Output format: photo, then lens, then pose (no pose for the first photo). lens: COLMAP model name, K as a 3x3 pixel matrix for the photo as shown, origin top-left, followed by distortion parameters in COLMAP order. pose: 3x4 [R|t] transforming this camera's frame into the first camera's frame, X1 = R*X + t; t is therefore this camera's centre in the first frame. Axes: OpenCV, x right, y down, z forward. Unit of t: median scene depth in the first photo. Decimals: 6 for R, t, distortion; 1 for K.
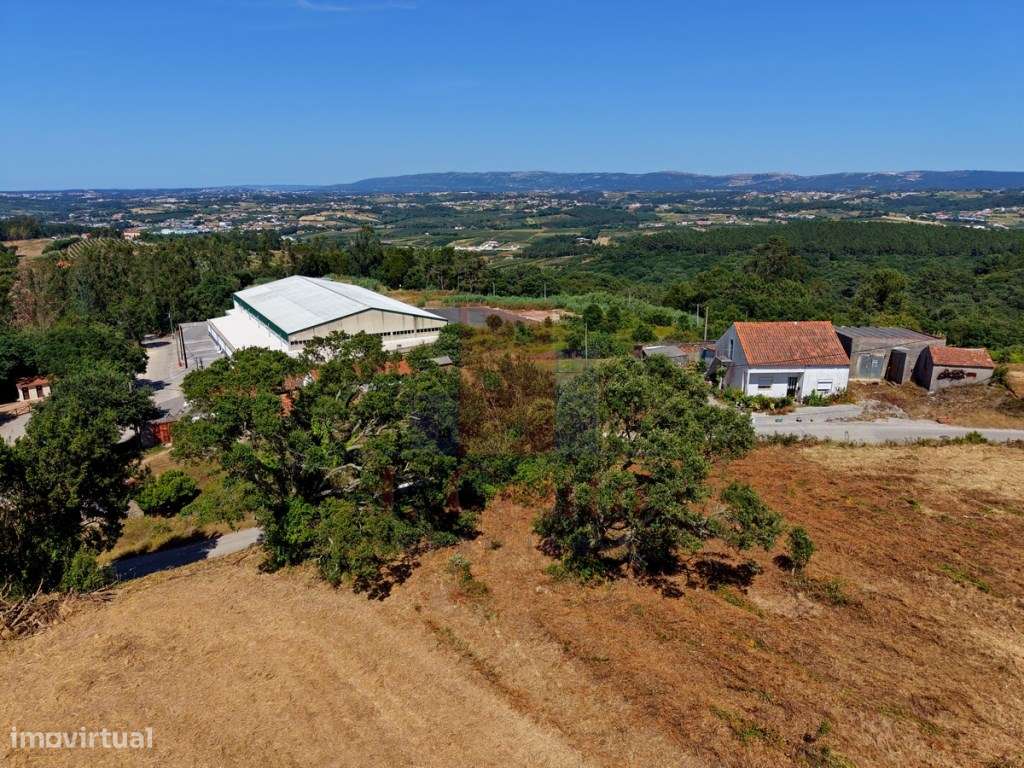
lens RADIAL K [[681.3, 0, 512.7], [0, 681.3, 388.3], [0, 0, 1]] dist [0.029759, -0.032262]
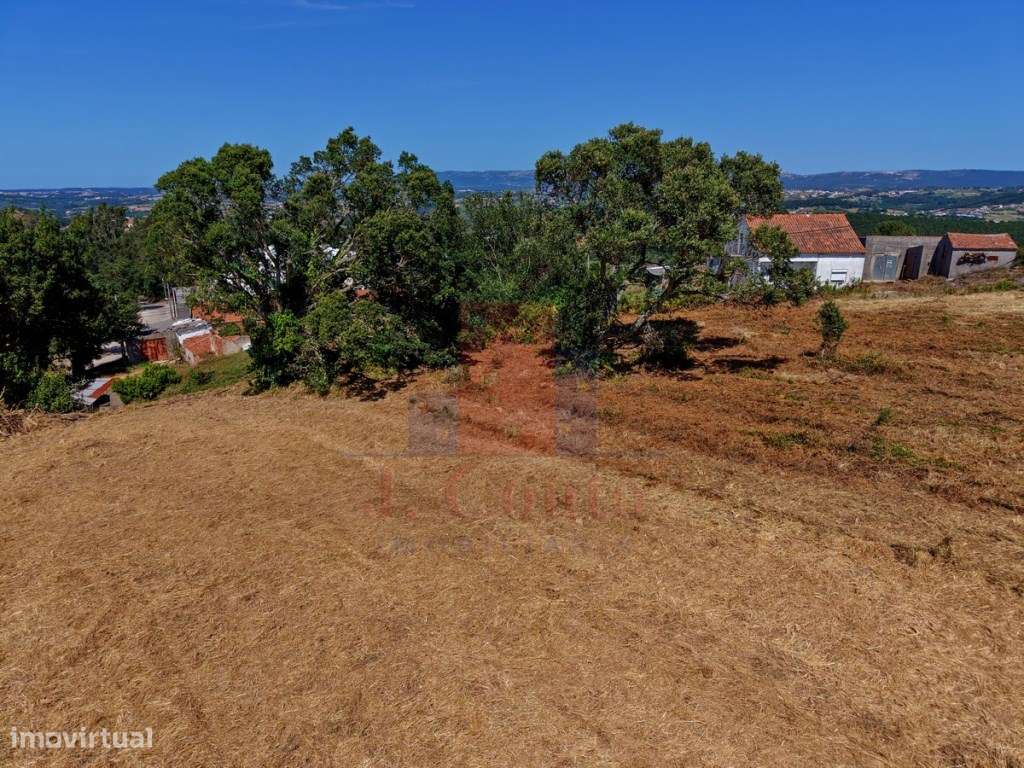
lens RADIAL K [[681.3, 0, 511.9], [0, 681.3, 388.8], [0, 0, 1]] dist [0.029759, -0.032262]
pose [[0.999998, -0.000539, 0.001723, -0.003300], [0.000532, 0.999992, 0.003979, 0.157177], [-0.001726, -0.003978, 0.999991, 0.044187]]
